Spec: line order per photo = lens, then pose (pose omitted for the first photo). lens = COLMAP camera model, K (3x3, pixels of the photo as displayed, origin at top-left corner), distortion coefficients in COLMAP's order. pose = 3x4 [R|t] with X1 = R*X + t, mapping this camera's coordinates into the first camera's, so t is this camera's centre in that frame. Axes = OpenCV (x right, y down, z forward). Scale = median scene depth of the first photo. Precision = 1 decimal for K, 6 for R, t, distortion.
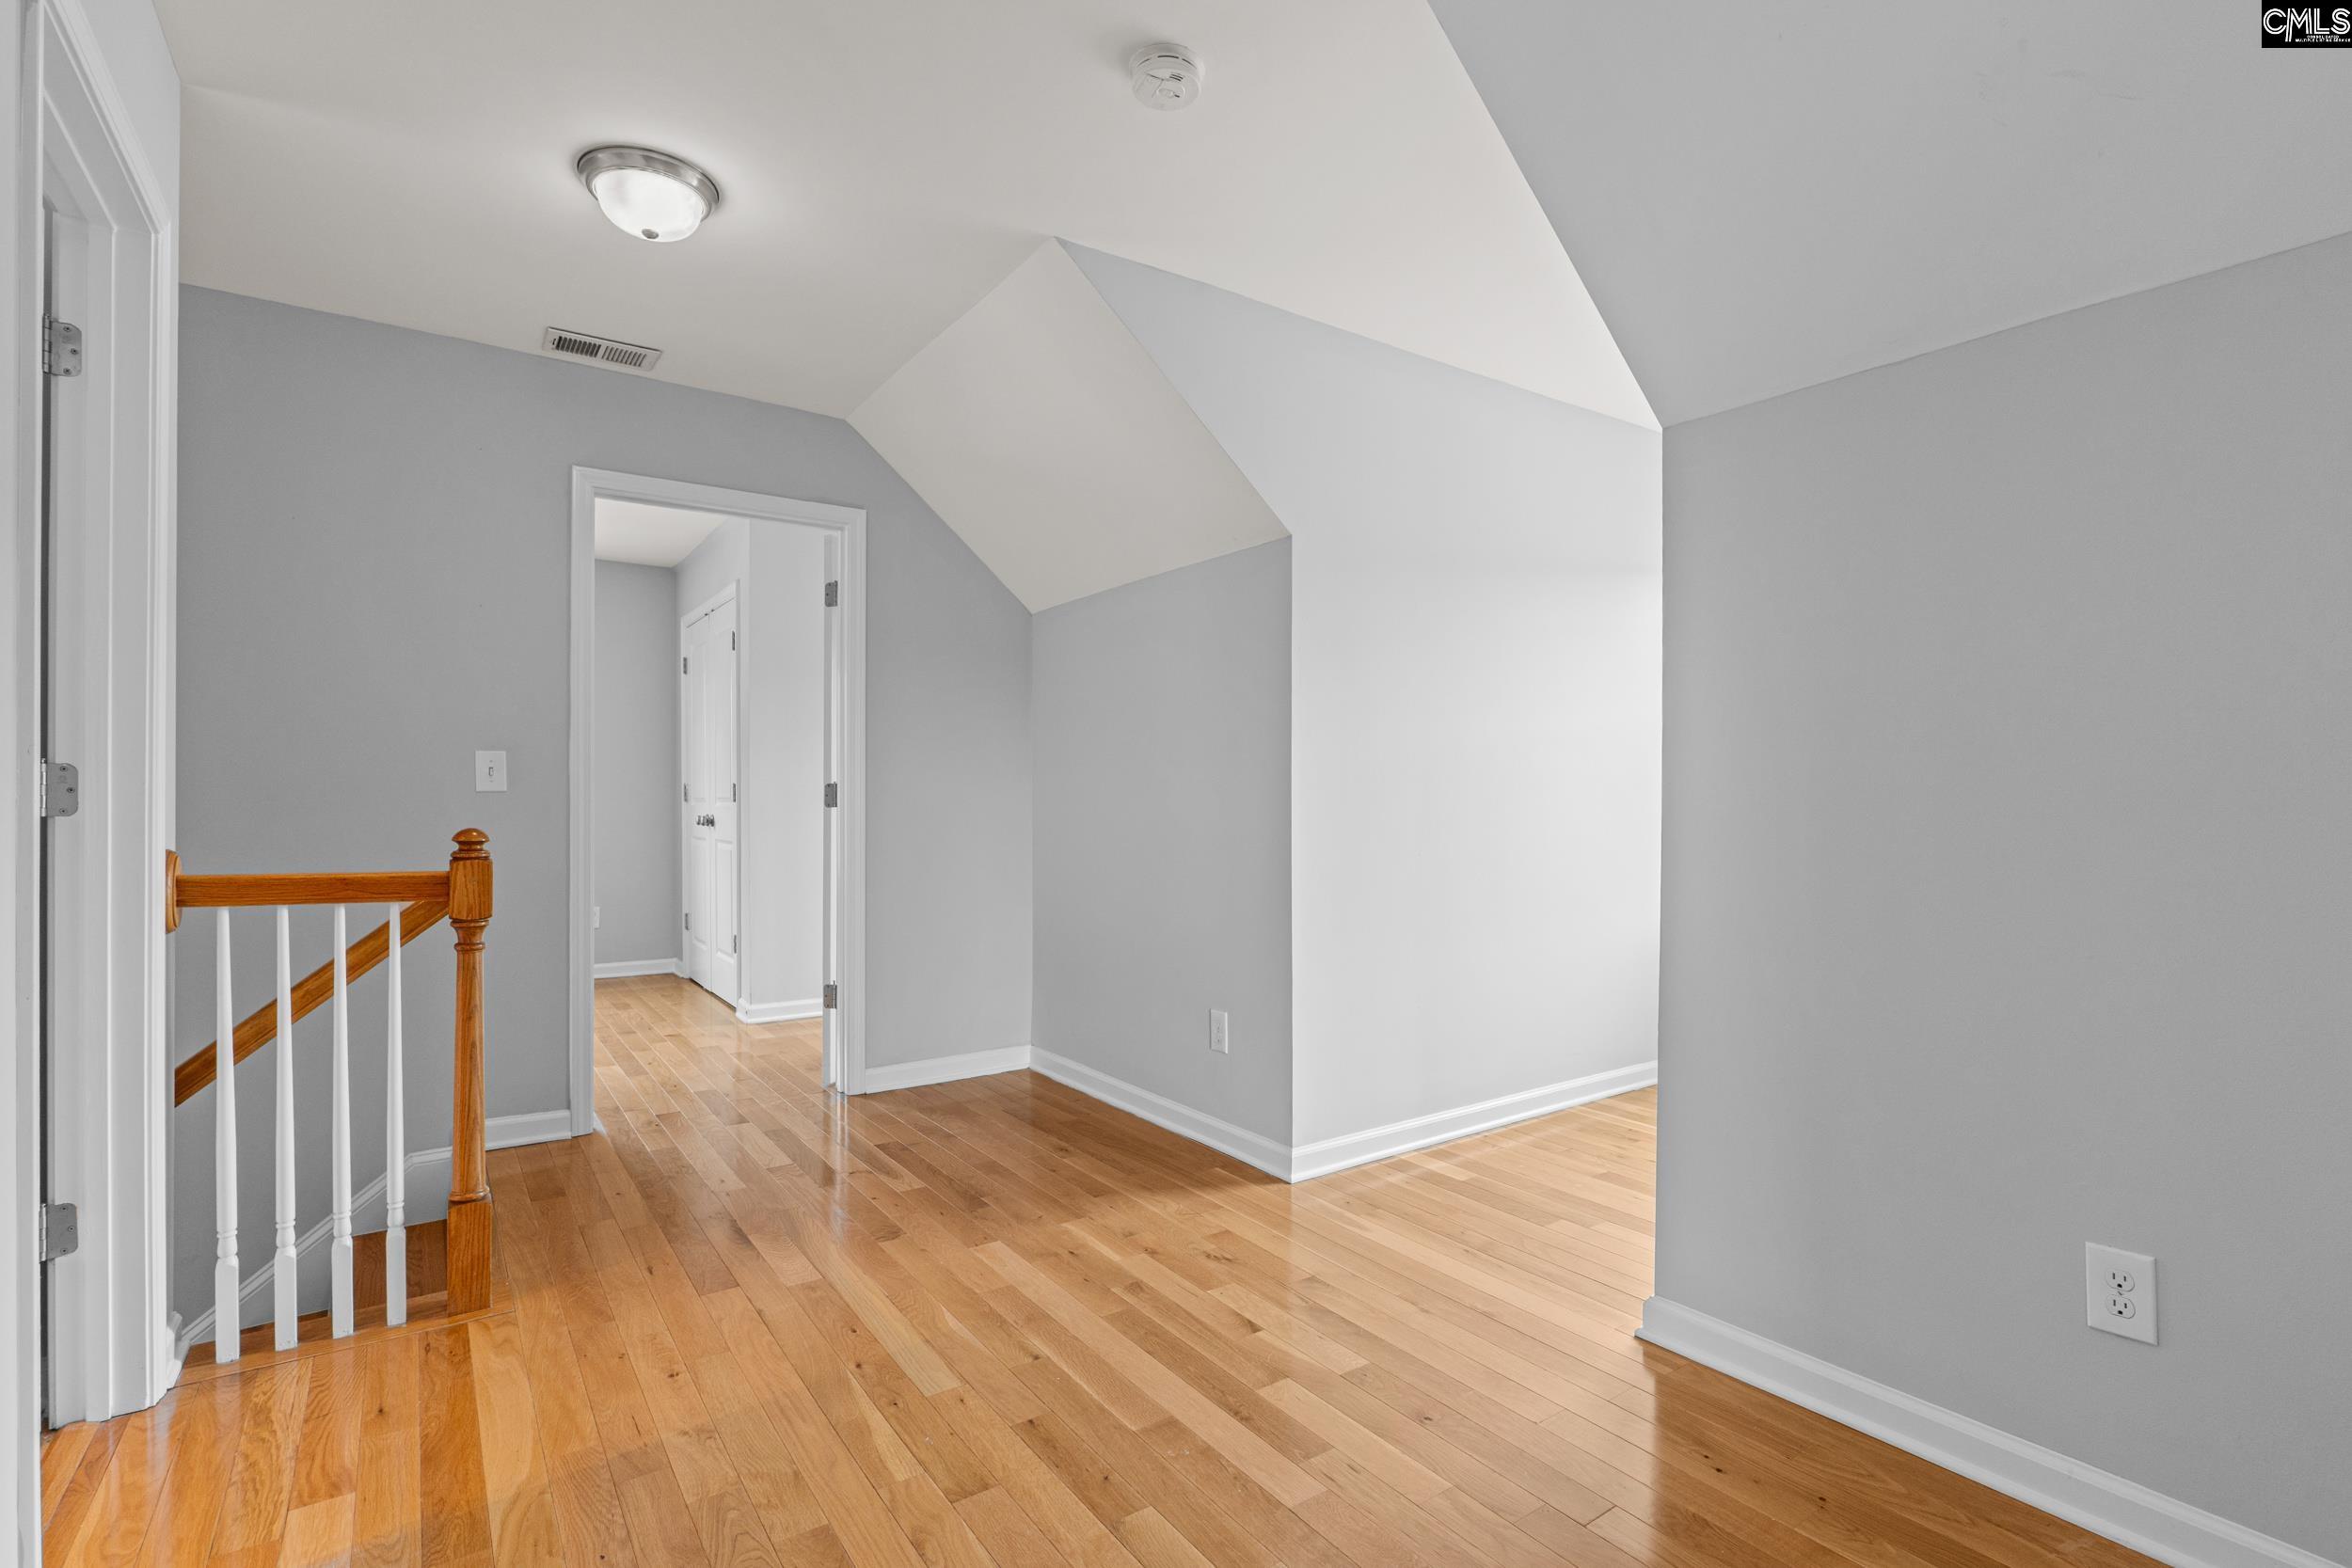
lens RADIAL K [[1079.6, 0, 1180.6], [0, 1079.6, 797.8], [0, 0, 1]] dist [-0.006515, -0.001162]
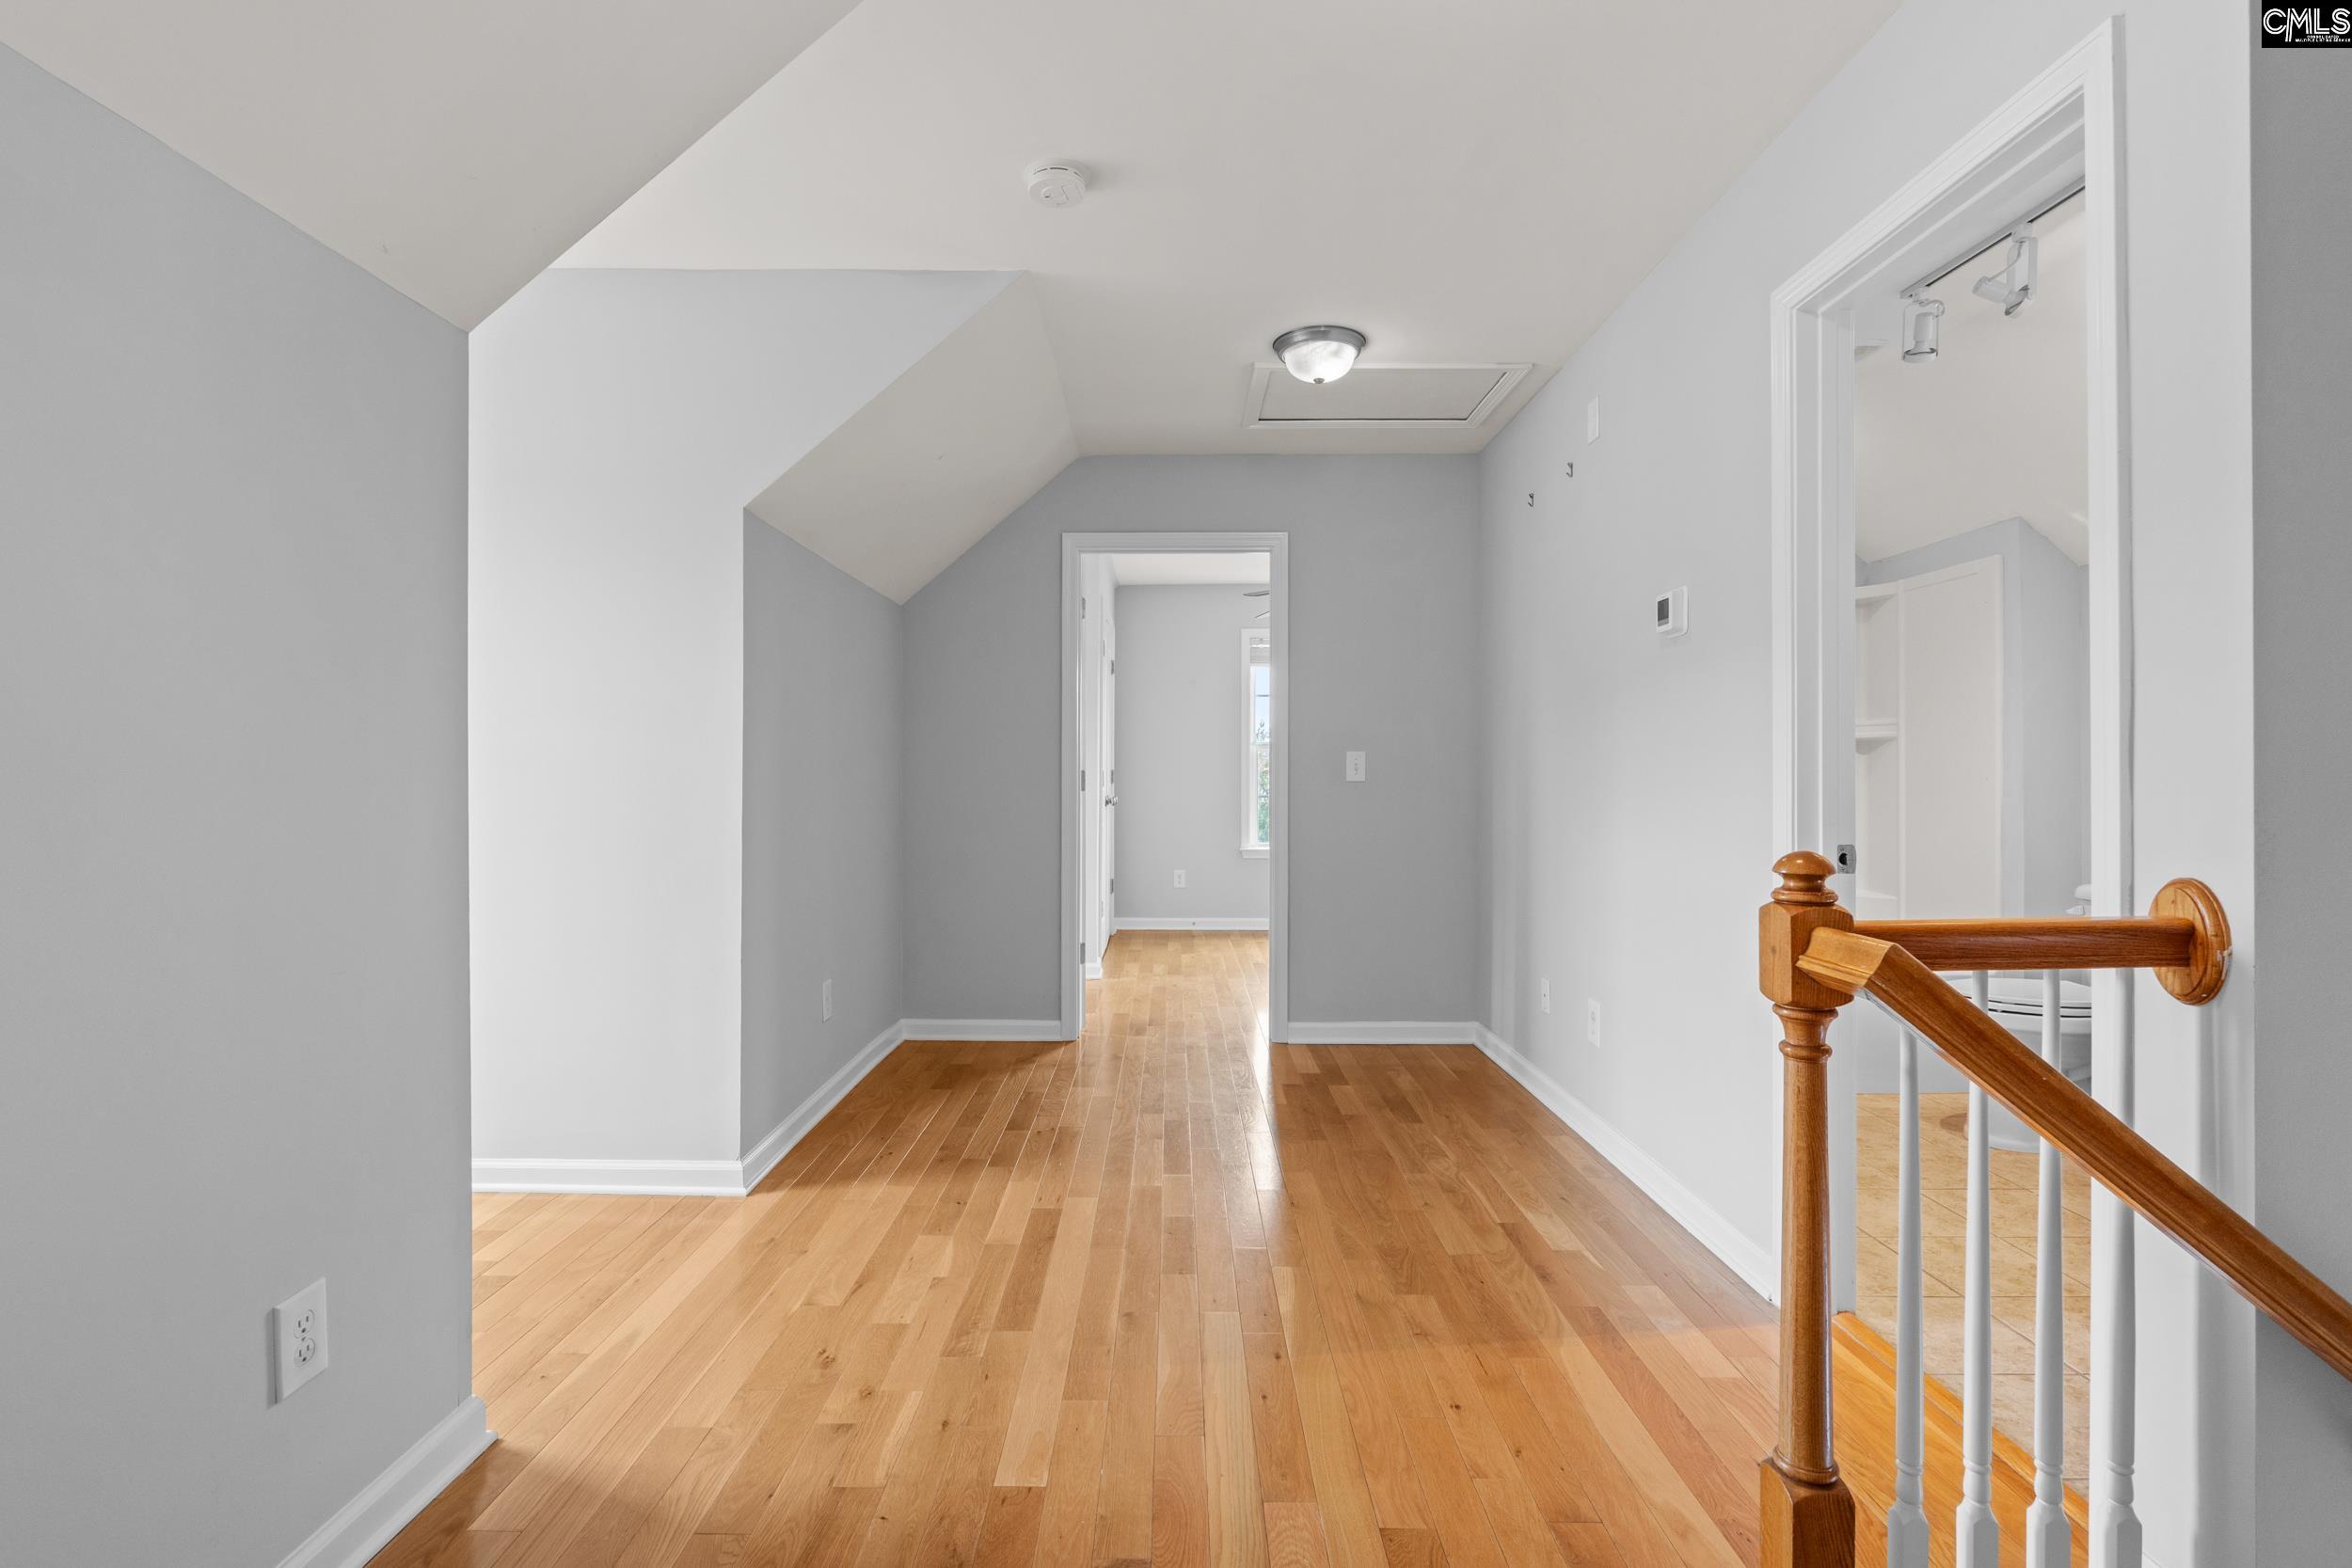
lens RADIAL K [[1079.6, 0, 1168.0], [0, 1079.6, 772.1], [0, 0, 1]] dist [-0.006515, -0.001162]
pose [[-0.812361, -0.000591, 0.583155, -0.688110], [-0.003589, 0.999986, -0.003985, -0.008956], [-0.583144, -0.005331, -0.812351, 1.615290]]
